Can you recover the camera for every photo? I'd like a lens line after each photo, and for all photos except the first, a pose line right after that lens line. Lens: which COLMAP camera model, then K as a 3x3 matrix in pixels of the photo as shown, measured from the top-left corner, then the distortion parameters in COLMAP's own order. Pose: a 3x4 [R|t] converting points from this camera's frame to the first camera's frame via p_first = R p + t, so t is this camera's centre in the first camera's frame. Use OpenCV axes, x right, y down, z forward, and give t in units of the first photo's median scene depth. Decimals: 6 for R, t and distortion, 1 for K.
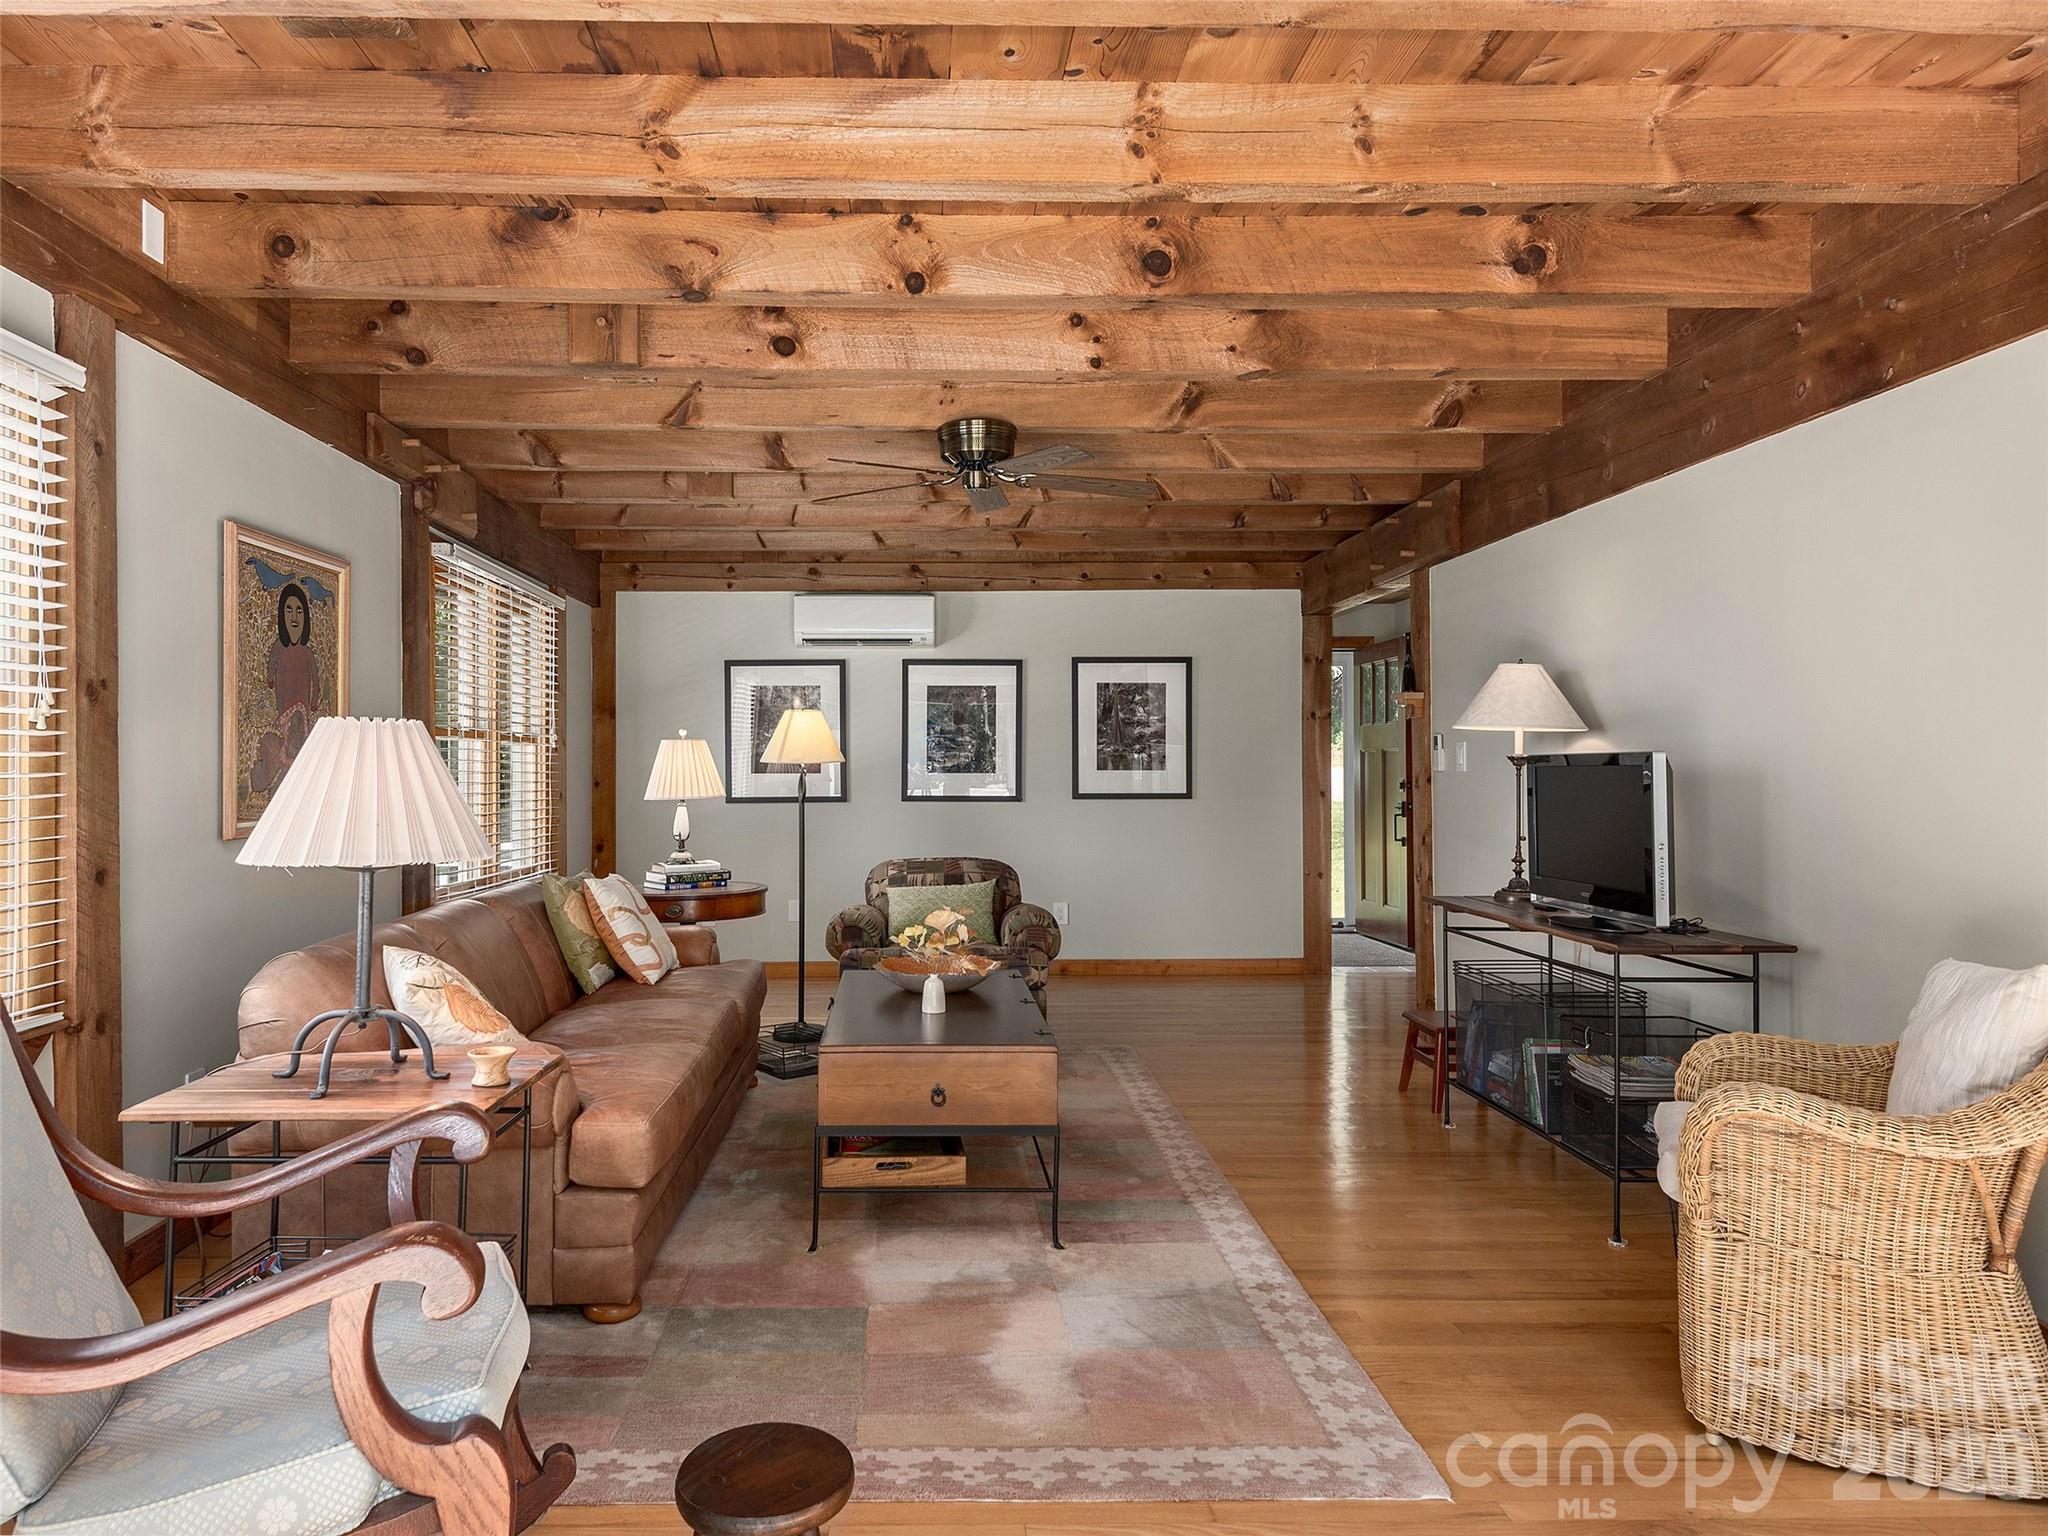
lens RADIAL K [[1283.3, 0, 1022.9], [0, 1283.3, 766.8], [0, 0, 1]] dist [0.034978, -0.018372]
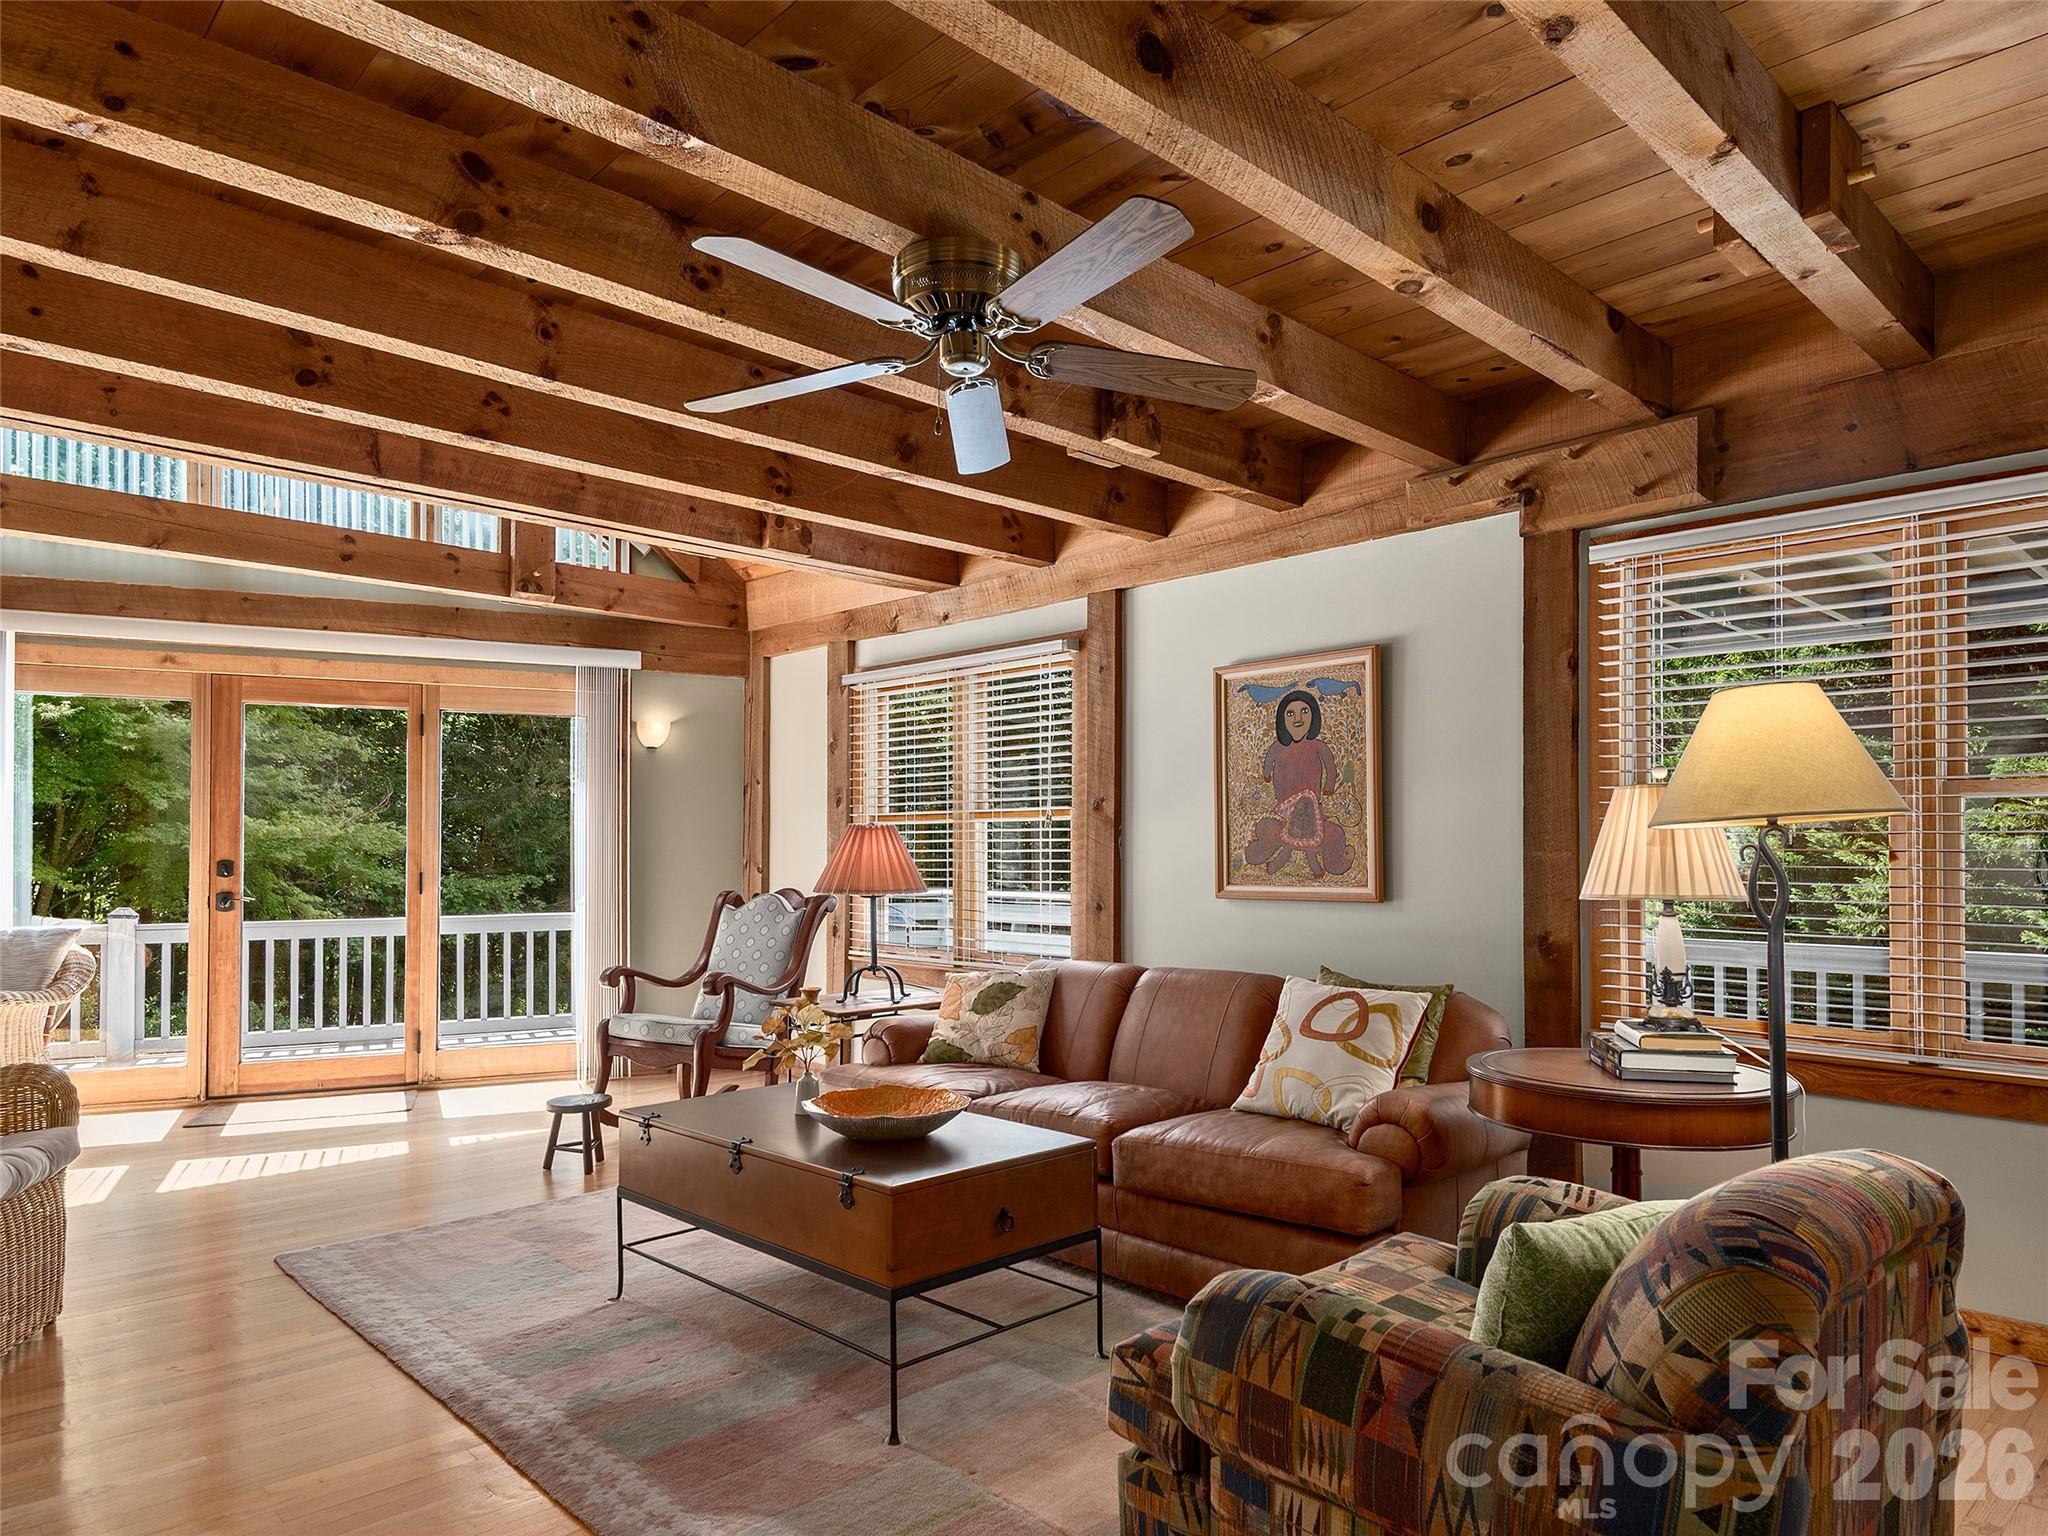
lens RADIAL K [[1283.3, 0, 1022.1], [0, 1283.3, 769.1], [0, 0, 1]] dist [0.034978, -0.018372]
pose [[-0.742223, -0.042460, -0.668806, 0.411728], [0.004155, 0.997680, -0.067950, 0.009747], [0.670140, -0.053213, -0.740325, 1.709341]]
